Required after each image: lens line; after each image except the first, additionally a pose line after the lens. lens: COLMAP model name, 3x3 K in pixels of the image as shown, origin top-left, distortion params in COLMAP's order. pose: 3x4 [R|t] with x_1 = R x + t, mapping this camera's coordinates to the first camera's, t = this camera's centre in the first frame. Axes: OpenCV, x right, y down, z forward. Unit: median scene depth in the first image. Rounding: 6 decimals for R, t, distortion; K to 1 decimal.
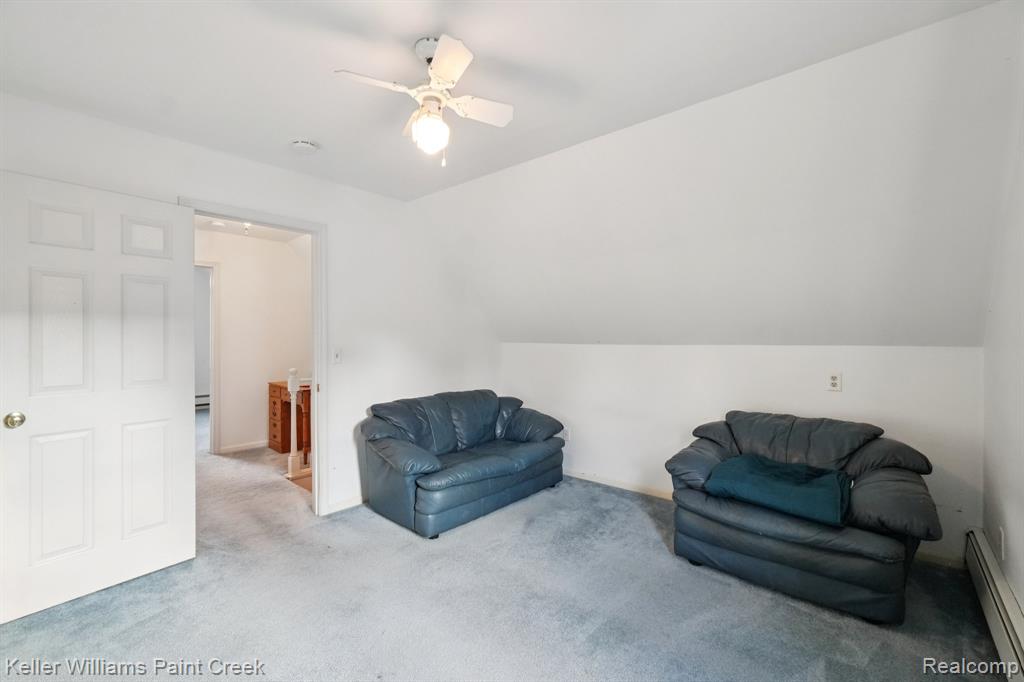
lens RADIAL K [[444.2, 0, 512.8], [0, 444.2, 337.9], [0, 0, 1]] dist [-0.007556, 0.001719]
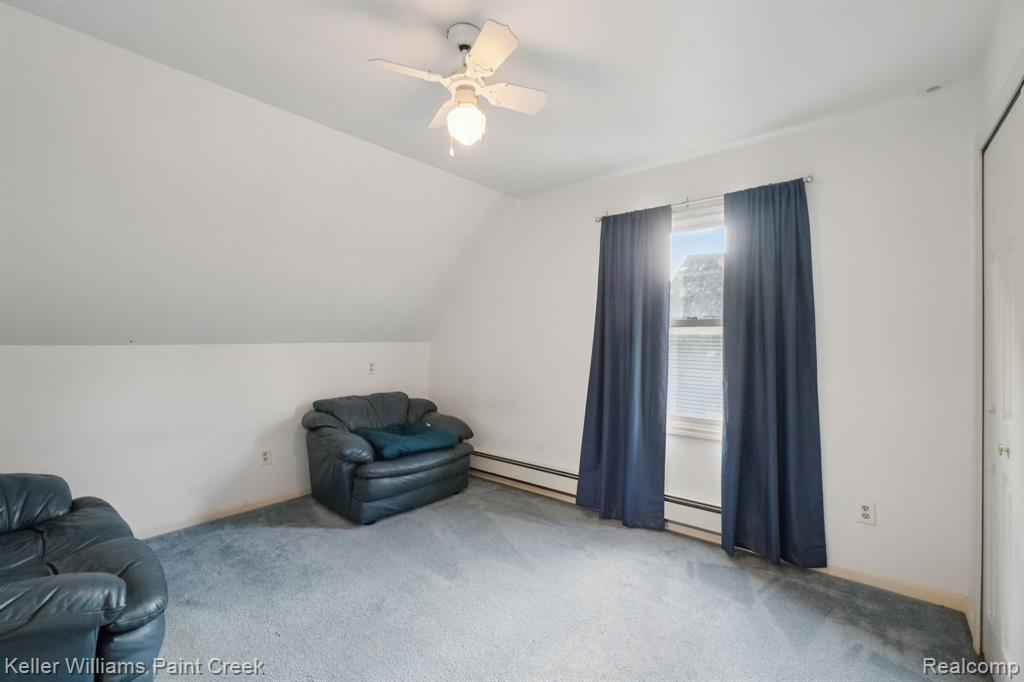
lens RADIAL K [[444.2, 0, 514.7], [0, 444.2, 342.0], [0, 0, 1]] dist [-0.007556, 0.001719]
pose [[-0.039509, -0.003811, 0.999212, -0.880873], [-0.005356, 0.999979, 0.003603, 0.007251], [-0.999205, -0.005209, -0.039529, 0.710847]]
